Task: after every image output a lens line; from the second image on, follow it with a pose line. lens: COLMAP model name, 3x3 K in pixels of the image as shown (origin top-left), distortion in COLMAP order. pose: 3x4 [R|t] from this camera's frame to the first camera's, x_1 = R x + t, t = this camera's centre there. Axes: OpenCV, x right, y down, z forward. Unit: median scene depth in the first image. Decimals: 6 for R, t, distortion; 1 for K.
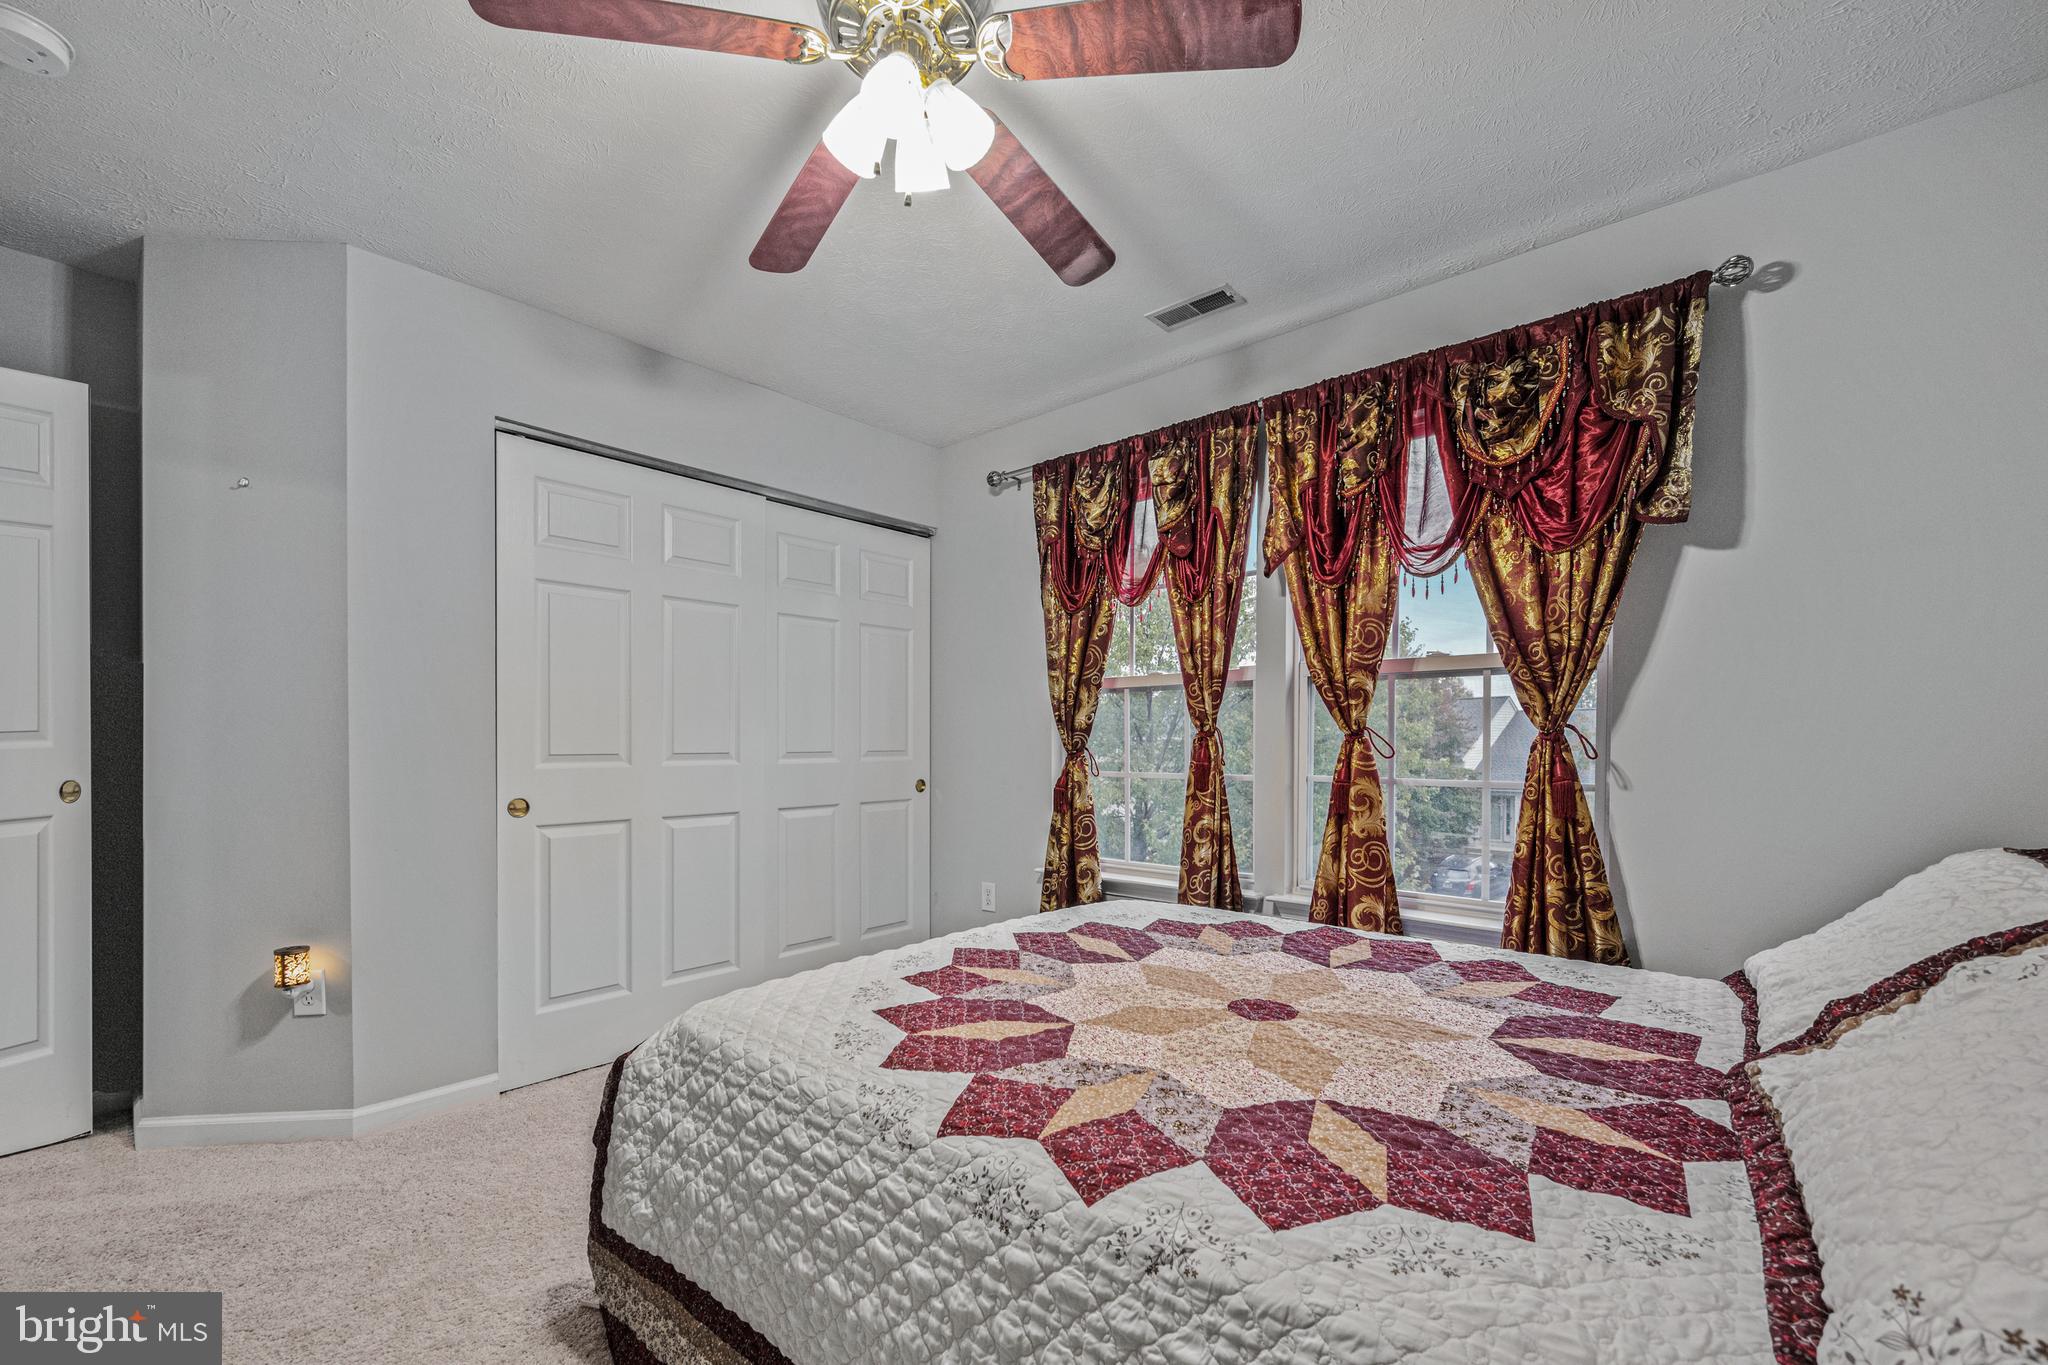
lens RADIAL K [[841.5, 0, 1024.4], [0, 841.5, 740.4], [0, 0, 1]] dist [-0.000632, -0.000052]
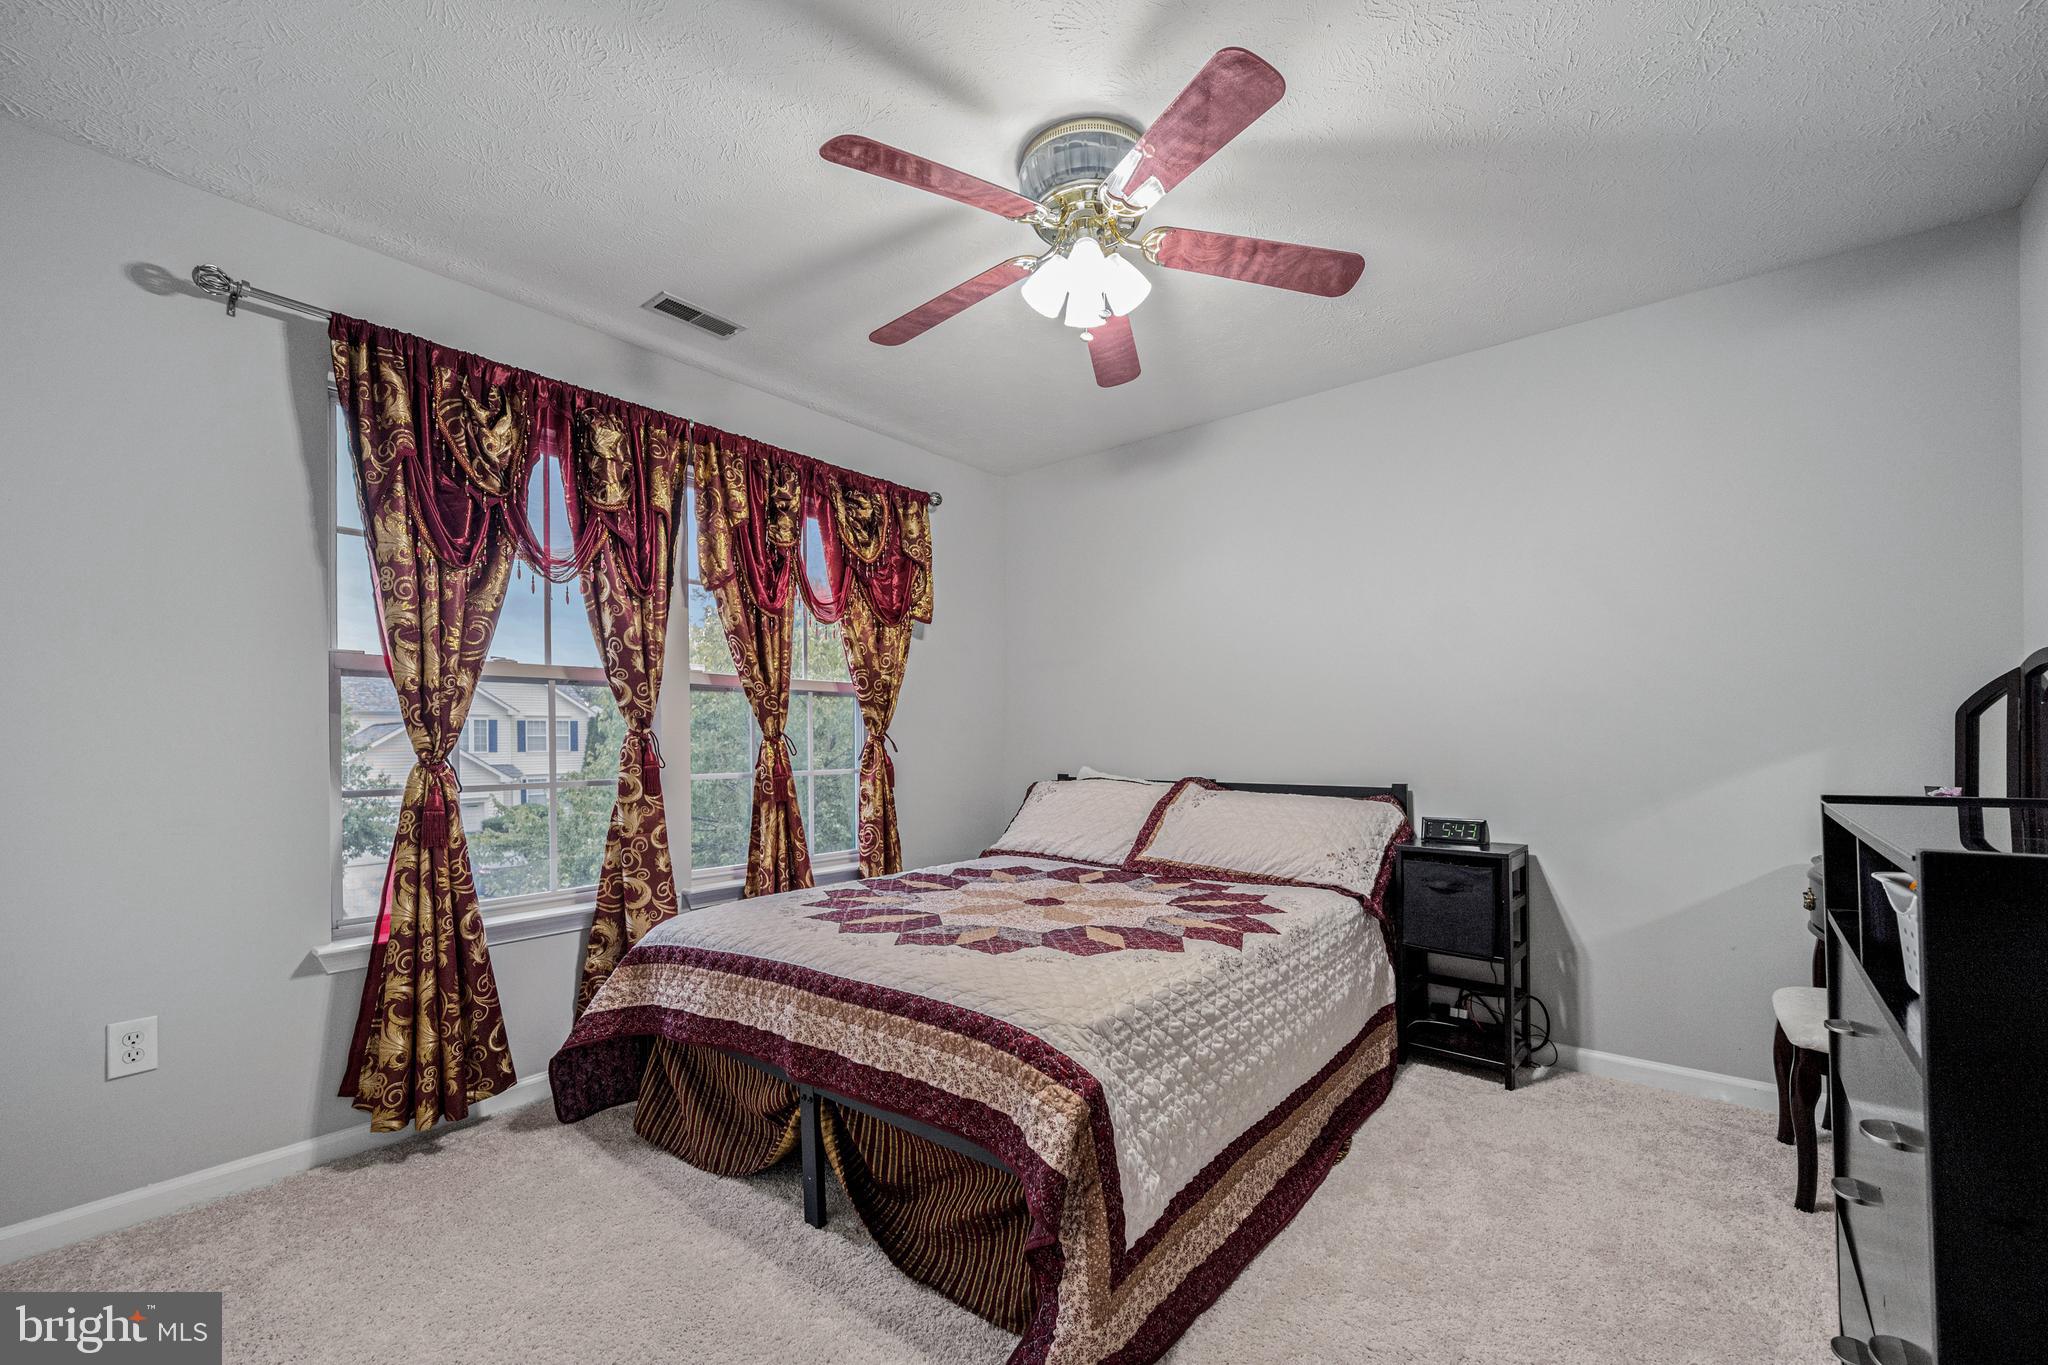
lens RADIAL K [[841.5, 0, 1024.4], [0, 841.5, 740.4], [0, 0, 1]] dist [-0.000632, -0.000052]
pose [[-0.038602, 0.000463, 0.999255, -0.862856], [0.006684, 0.999978, -0.000205, -0.000051], [-0.999232, 0.006671, -0.038604, 0.686255]]
